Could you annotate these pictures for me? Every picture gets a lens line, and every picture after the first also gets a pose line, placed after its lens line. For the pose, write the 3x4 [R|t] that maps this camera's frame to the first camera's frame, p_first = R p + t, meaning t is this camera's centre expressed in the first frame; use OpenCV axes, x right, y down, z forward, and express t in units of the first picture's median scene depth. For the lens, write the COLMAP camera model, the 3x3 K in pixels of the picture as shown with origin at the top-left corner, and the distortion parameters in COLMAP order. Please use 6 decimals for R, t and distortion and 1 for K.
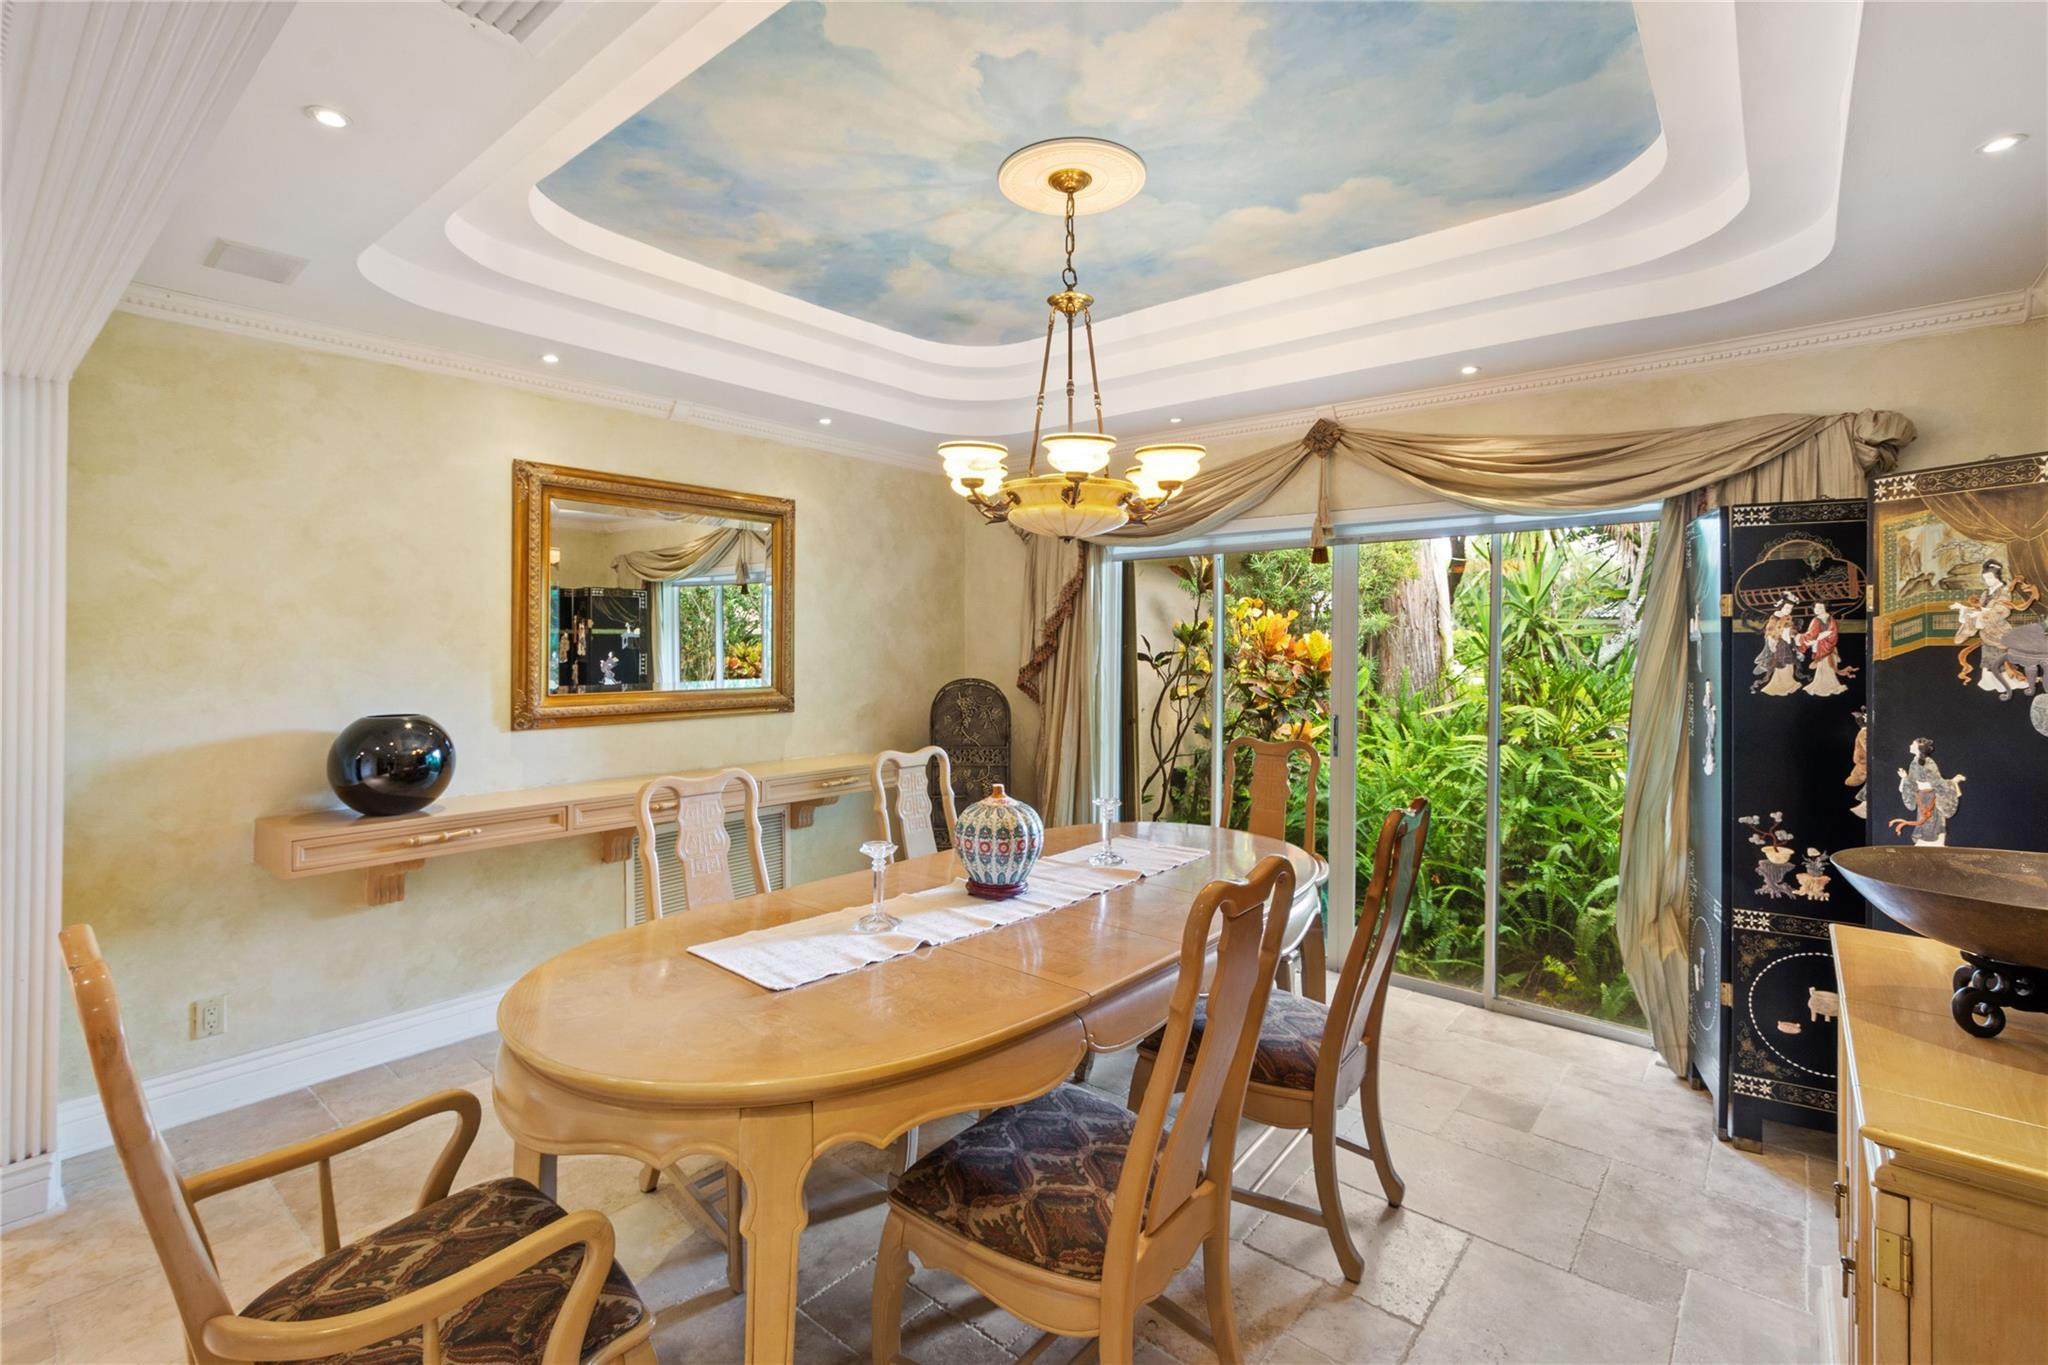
lens RADIAL K [[933.1, 0, 987.1], [0, 933.1, 645.8], [0, 0, 1]] dist [0.005790, 0.000186]
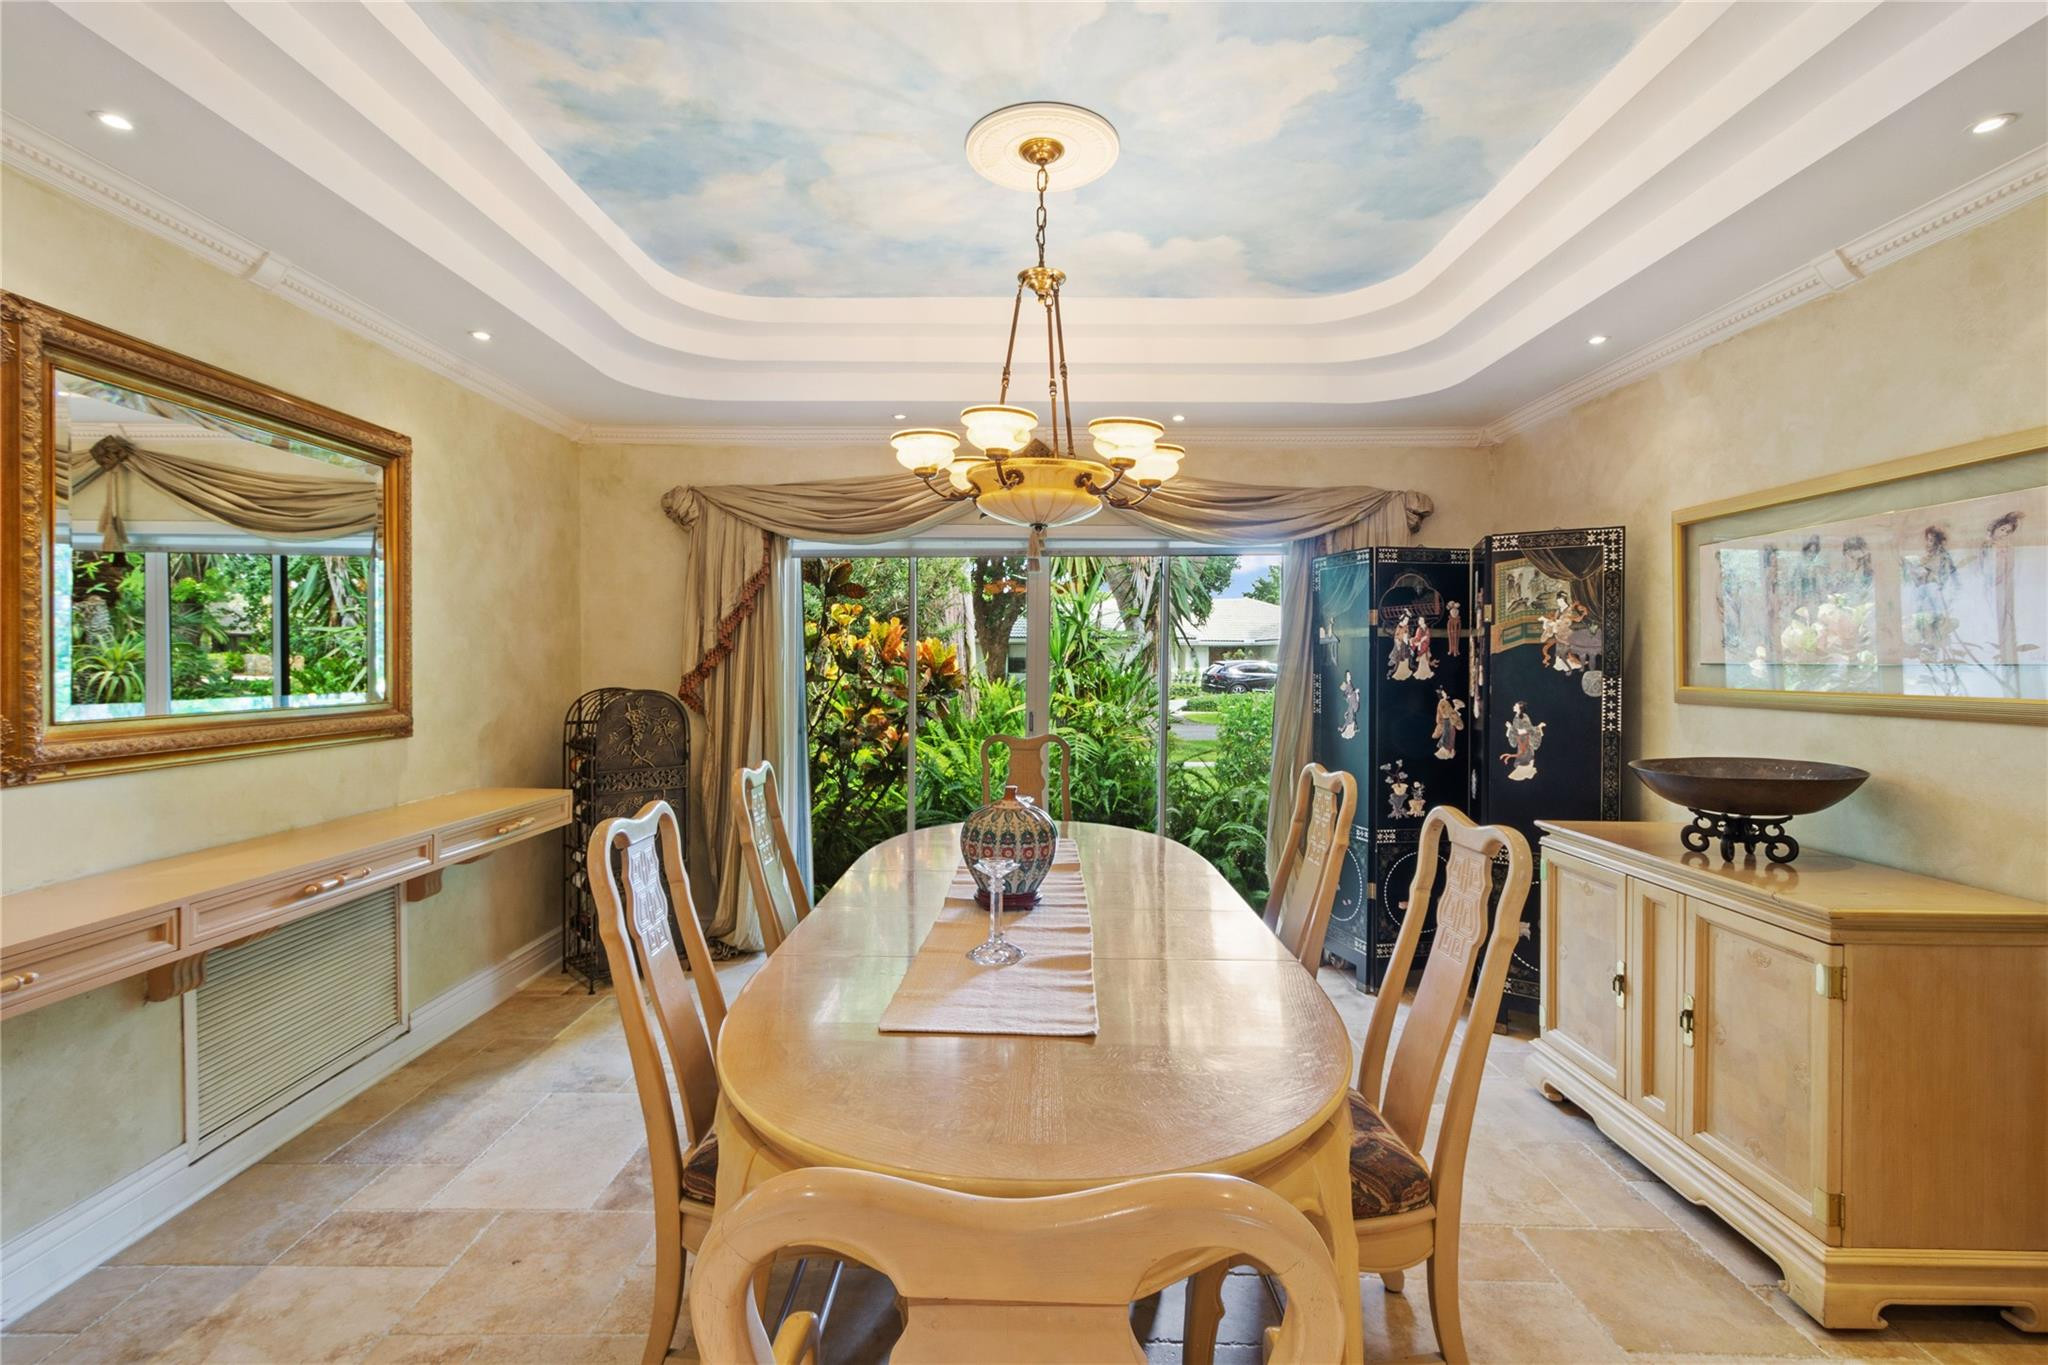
lens RADIAL K [[933.1, 0, 1018.4], [0, 933.1, 675.0], [0, 0, 1]] dist [0.005790, 0.000186]
pose [[0.762063, -0.009913, 0.647427, -0.546369], [0.000719, 0.999895, 0.014464, 0.023841], [-0.647503, -0.010557, 0.761990, 0.276244]]
